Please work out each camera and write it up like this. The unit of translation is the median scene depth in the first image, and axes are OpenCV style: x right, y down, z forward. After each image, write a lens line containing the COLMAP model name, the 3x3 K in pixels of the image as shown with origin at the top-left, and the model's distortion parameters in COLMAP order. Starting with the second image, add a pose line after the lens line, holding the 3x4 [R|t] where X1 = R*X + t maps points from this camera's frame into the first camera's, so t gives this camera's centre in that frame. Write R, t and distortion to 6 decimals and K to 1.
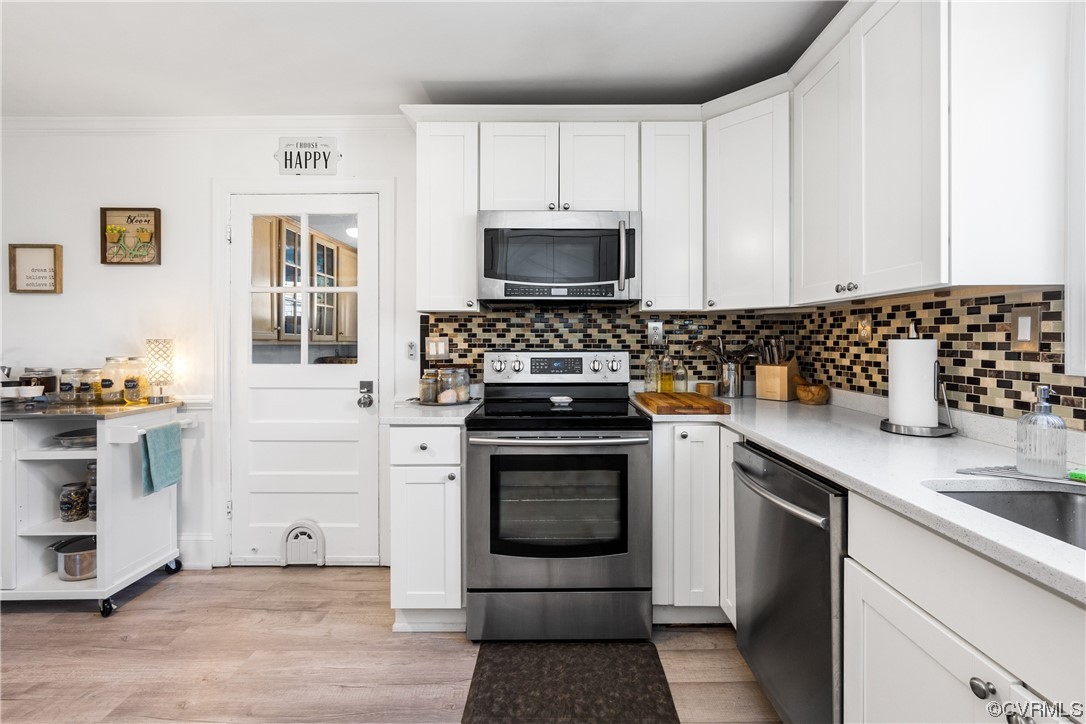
lens RADIAL K [[500.7, 0, 562.9], [0, 500.7, 339.2], [0, 0, 1]] dist [0.008992, 0.000019]
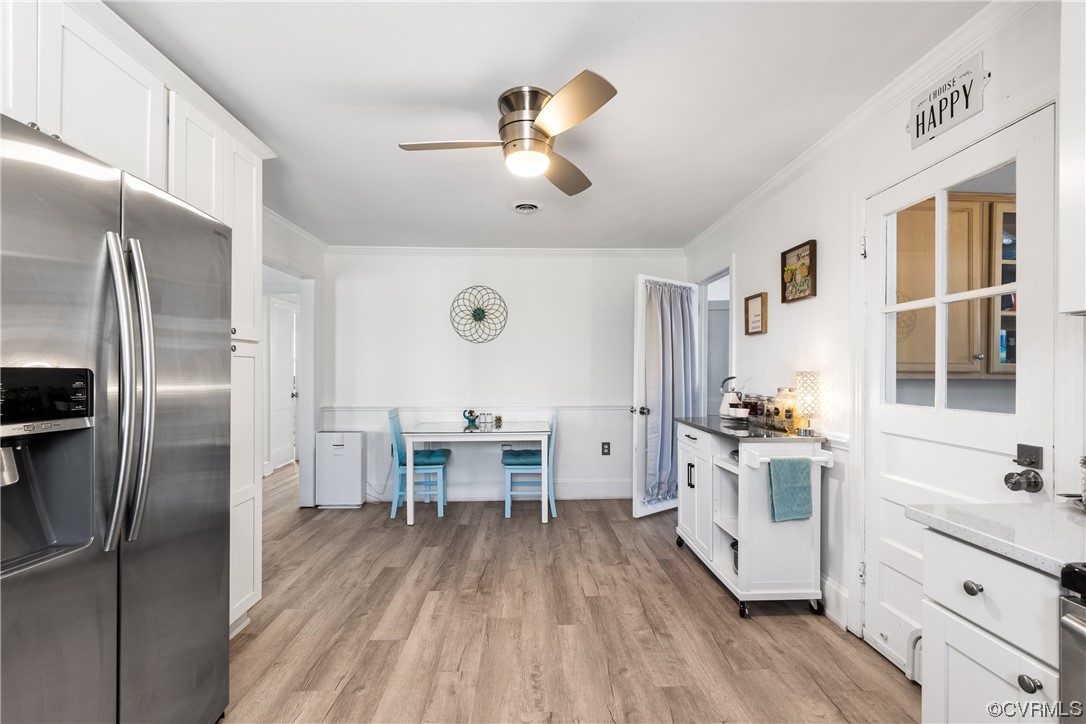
lens RADIAL K [[500.7, 0, 545.1], [0, 500.7, 370.9], [0, 0, 1]] dist [0.008992, 0.000019]
pose [[0.005301, 0.000741, -0.999986, 0.185888], [0.002354, 0.999997, 0.000754, -0.003311], [0.999983, -0.002358, 0.005300, 0.471873]]
